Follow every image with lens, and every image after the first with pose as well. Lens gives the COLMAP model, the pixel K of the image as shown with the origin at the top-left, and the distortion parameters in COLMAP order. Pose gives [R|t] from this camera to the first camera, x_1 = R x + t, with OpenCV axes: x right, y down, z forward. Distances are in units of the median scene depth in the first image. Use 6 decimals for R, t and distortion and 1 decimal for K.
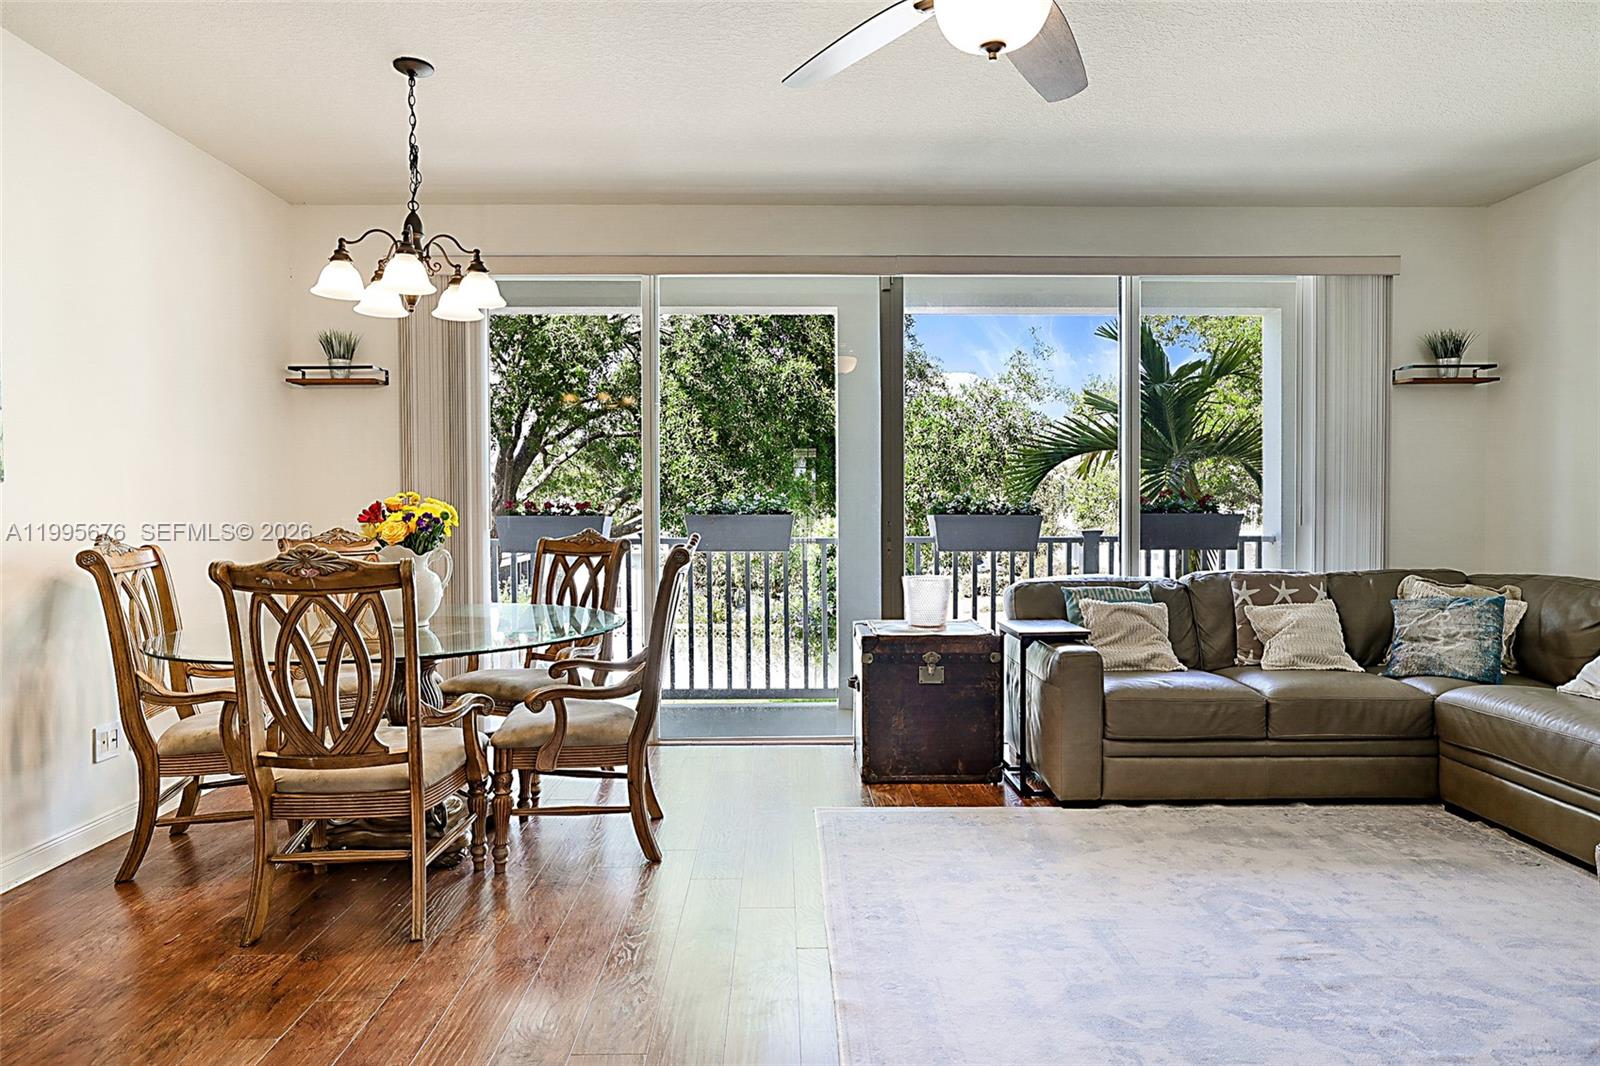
lens RADIAL K [[950.0, 0, 804.4], [0, 950.0, 522.9], [0, 0, 1]] dist [0.001527, 0.009247]
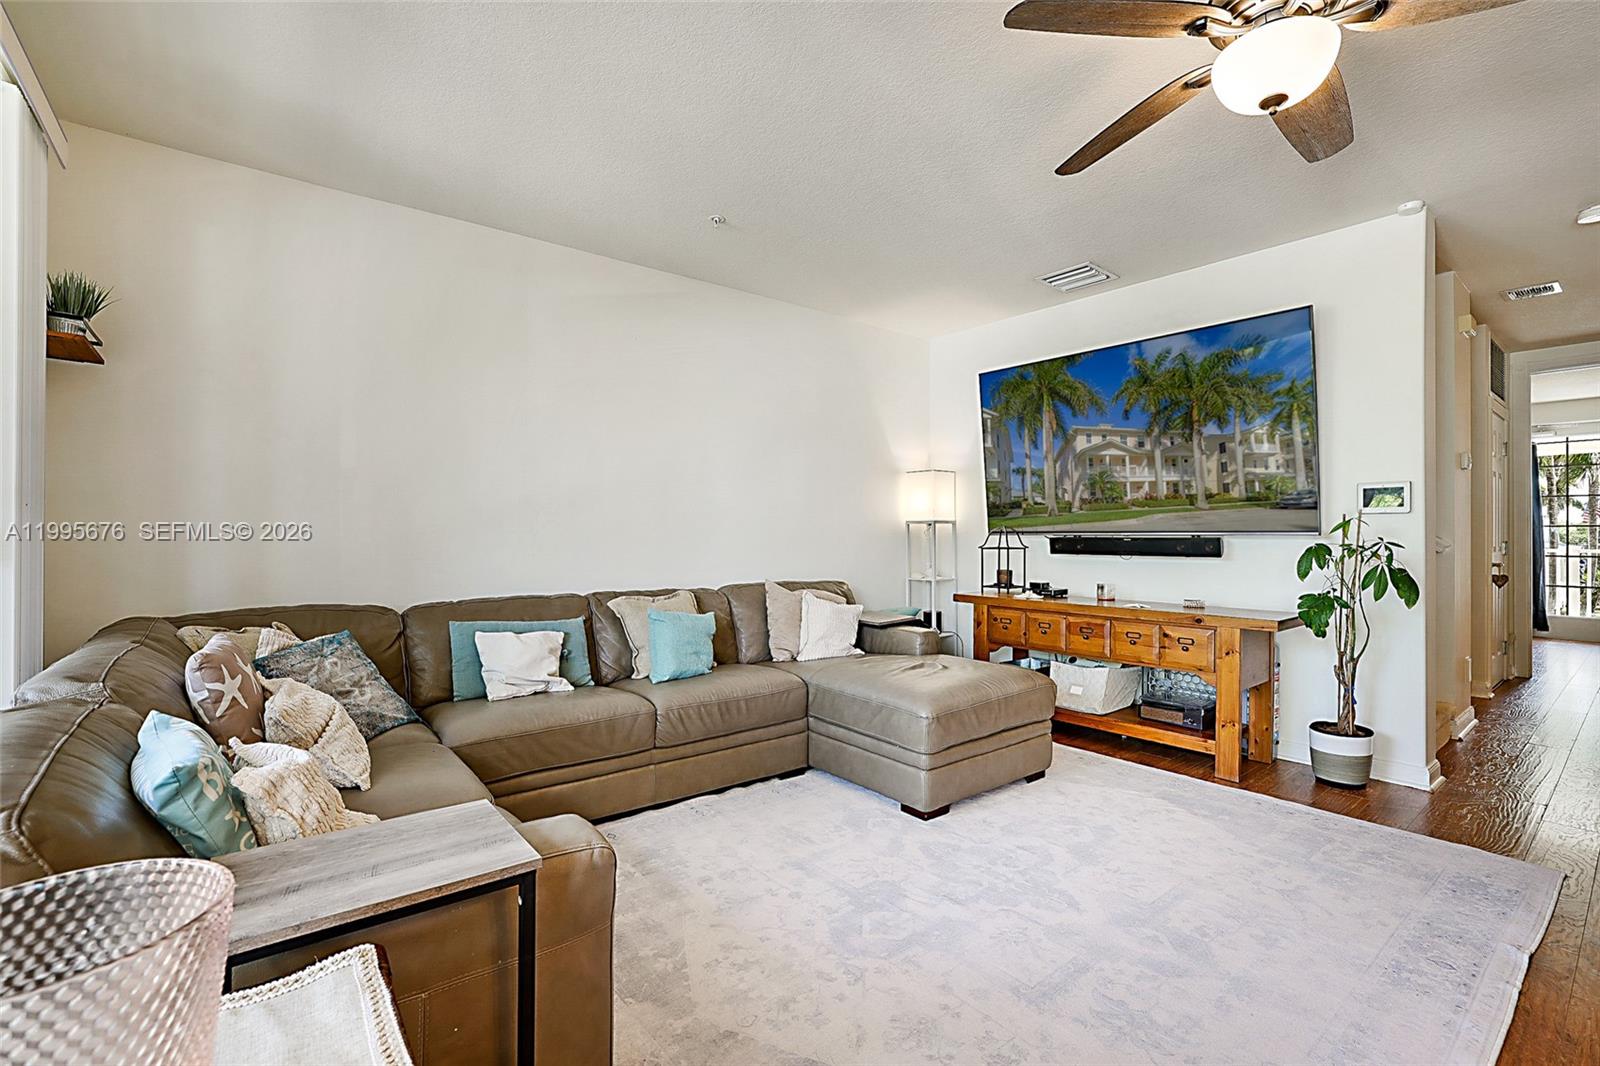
lens RADIAL K [[713.0, 0, 803.4], [0, 713.0, 537.6], [0, 0, 1]] dist [-0.019678, 0.001383]
pose [[-0.608750, 0.000706, 0.793362, -0.054475], [0.012345, 0.999887, 0.008583, -0.010106], [-0.793266, 0.015019, -0.608690, 1.026259]]
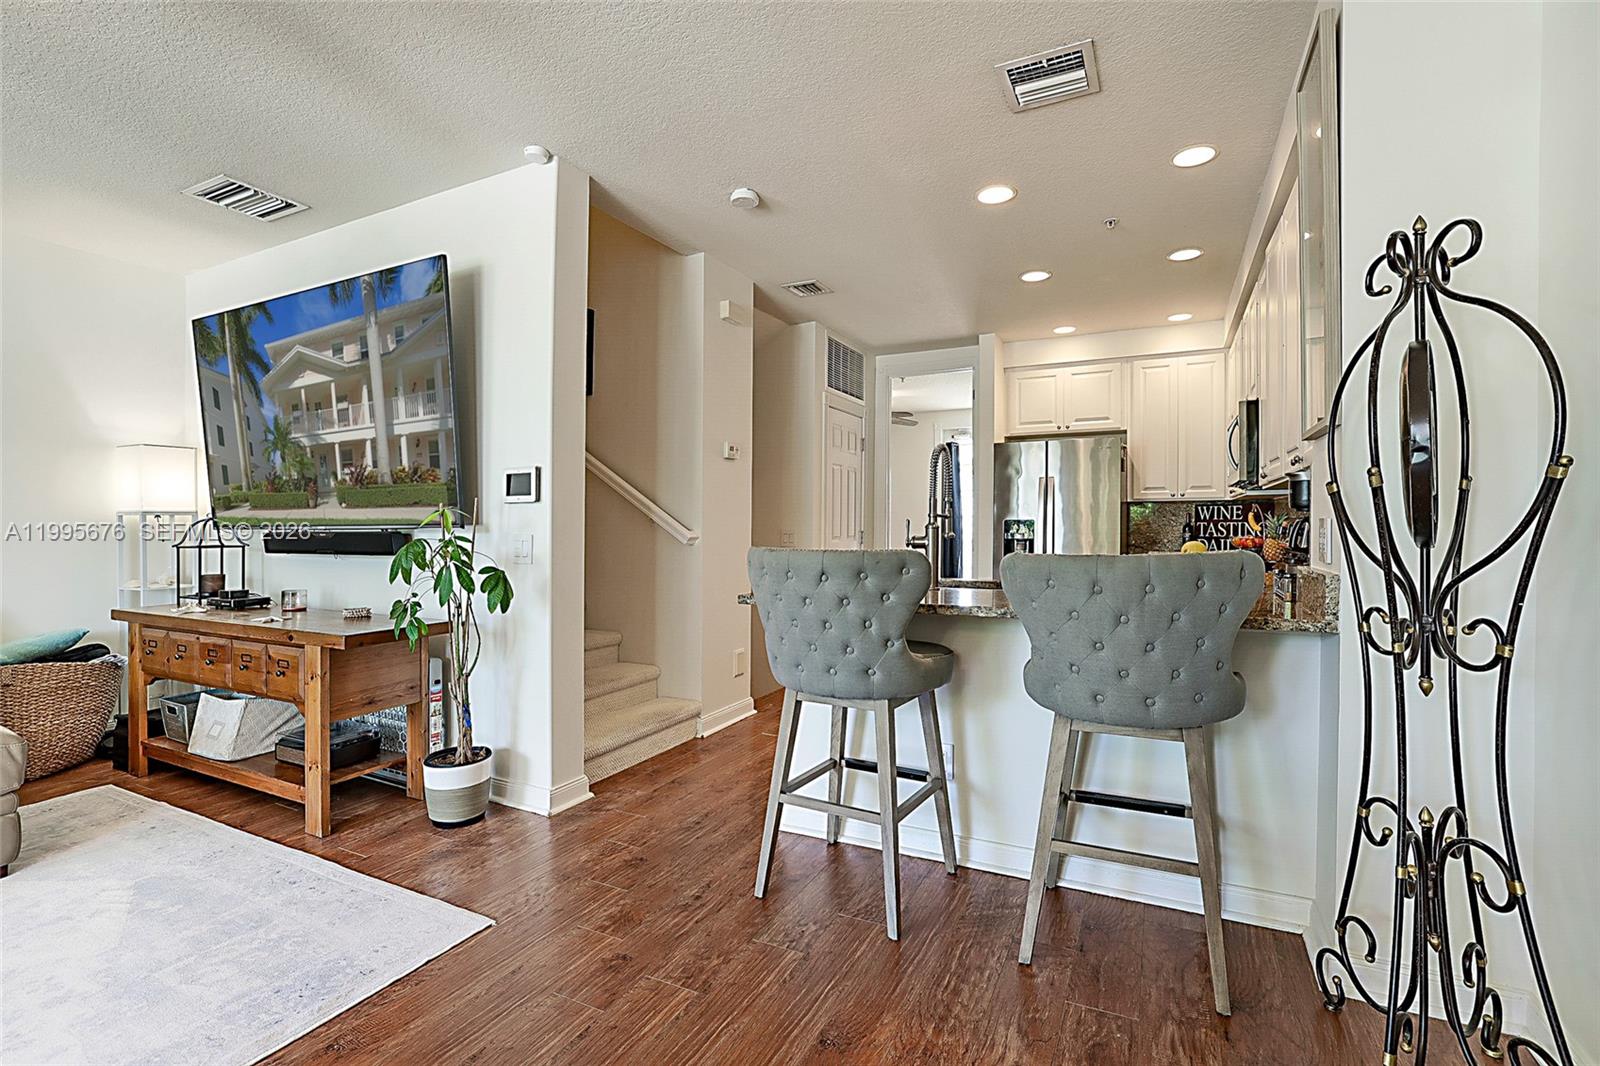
lens RADIAL K [[726.7, 0, 803.5], [0, 726.7, 540.3], [0, 0, 1]] dist [-0.032815, 0.012365]
pose [[-0.881251, -0.001772, 0.472645, -0.418343], [0.015302, 0.999362, 0.032277, -0.004546], [-0.472400, 0.035677, -0.880662, 0.503257]]
